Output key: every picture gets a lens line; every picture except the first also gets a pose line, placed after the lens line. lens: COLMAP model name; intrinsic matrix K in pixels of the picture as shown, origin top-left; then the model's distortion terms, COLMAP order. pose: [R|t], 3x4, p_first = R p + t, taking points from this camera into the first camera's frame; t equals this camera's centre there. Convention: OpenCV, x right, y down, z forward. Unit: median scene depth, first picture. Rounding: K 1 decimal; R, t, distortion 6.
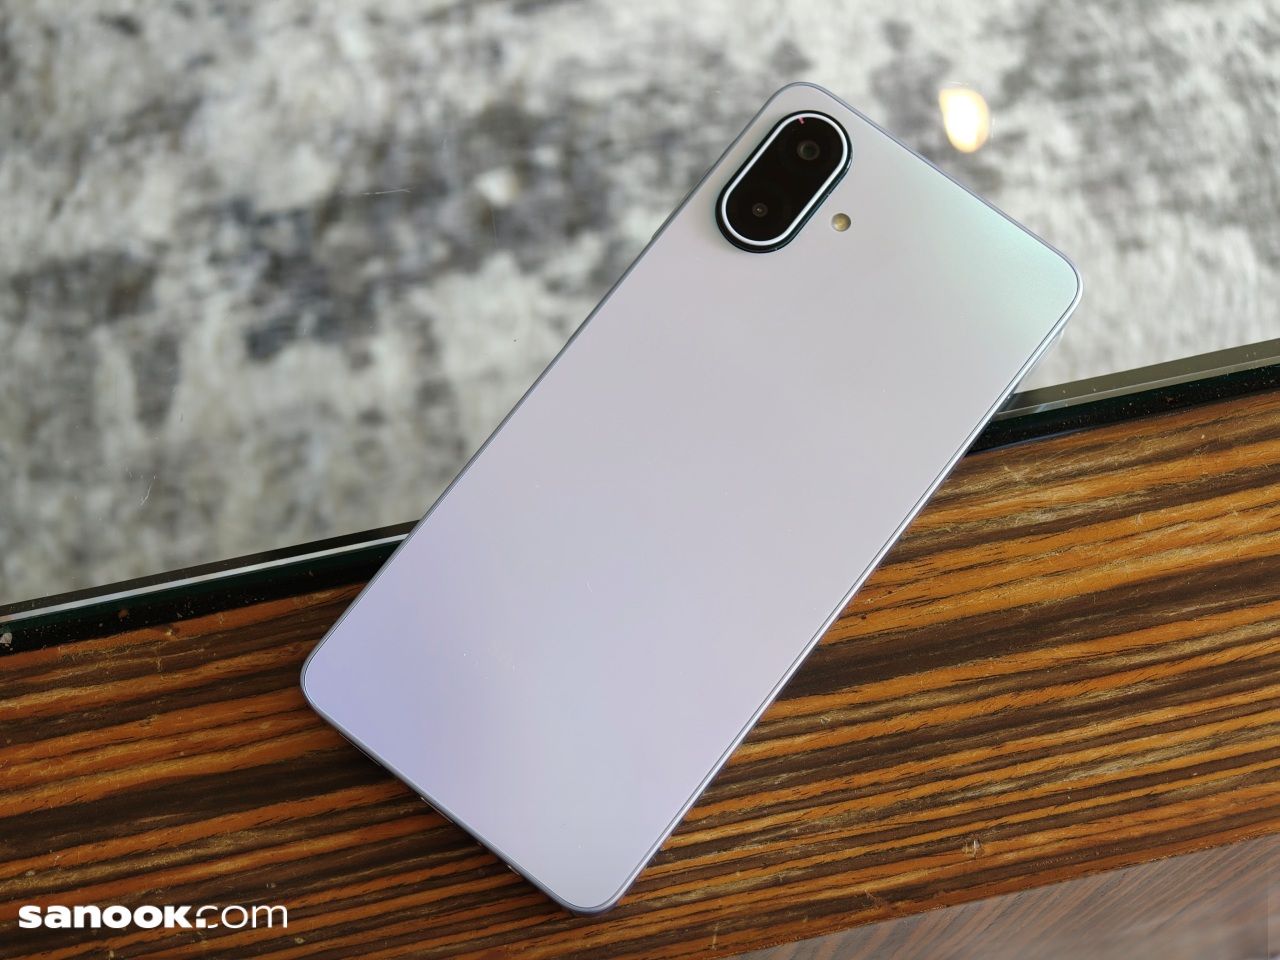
lens RADIAL K [[2491.9, 0, 631.6], [0, 2491.9, 457.5], [0, 0, 1]] dist [0.007816, 0.000000]
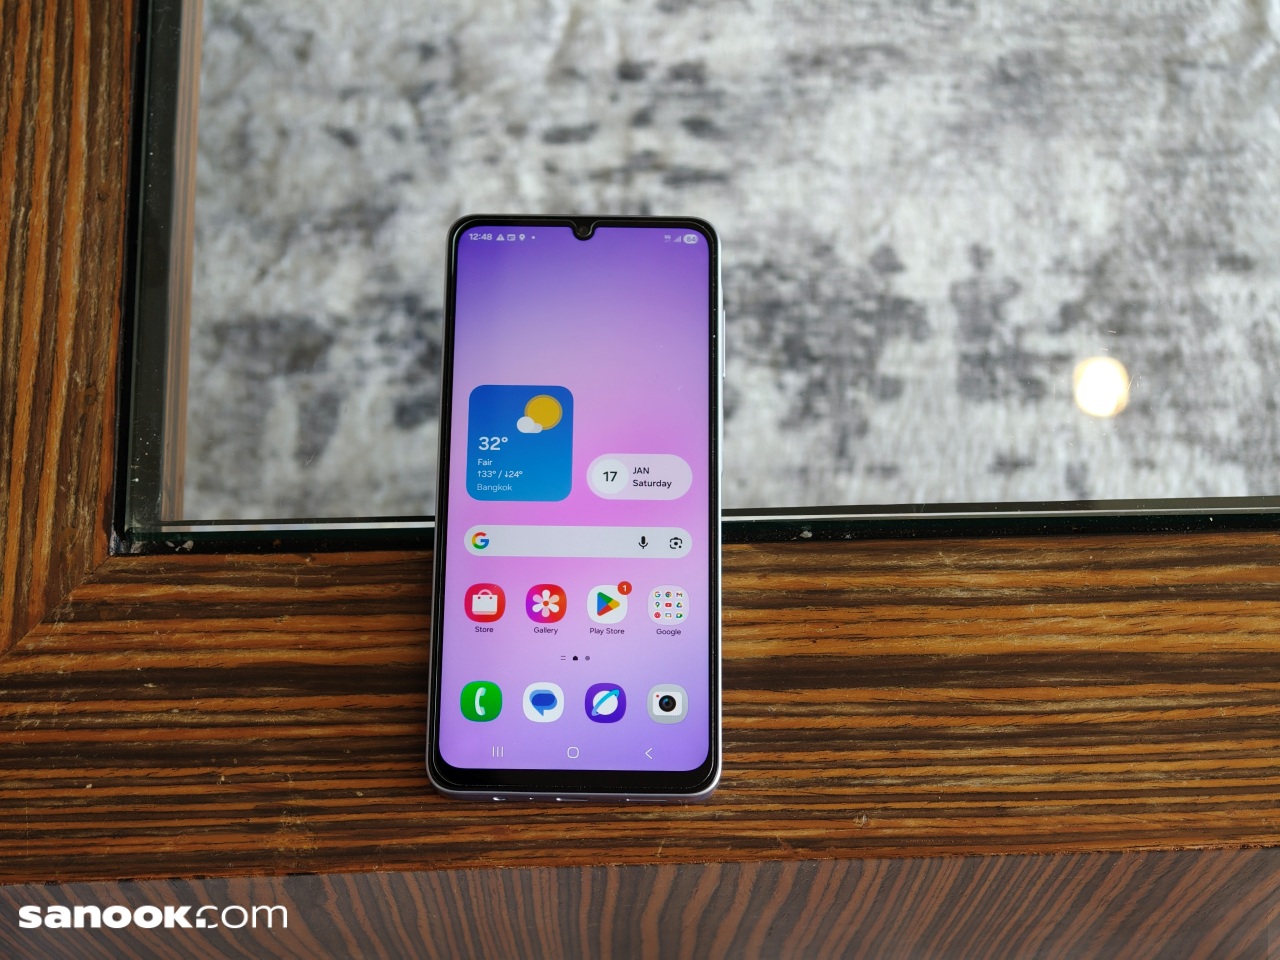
lens RADIAL K [[2491.9, 0, 643.8], [0, 2491.9, 467.2], [0, 0, 1]] dist [0.007816, 0.000000]
pose [[0.982695, 0.177854, -0.051747, 0.054585], [-0.181357, 0.980667, -0.073495, 0.086054], [0.037675, 0.081608, 0.995952, -0.342989]]
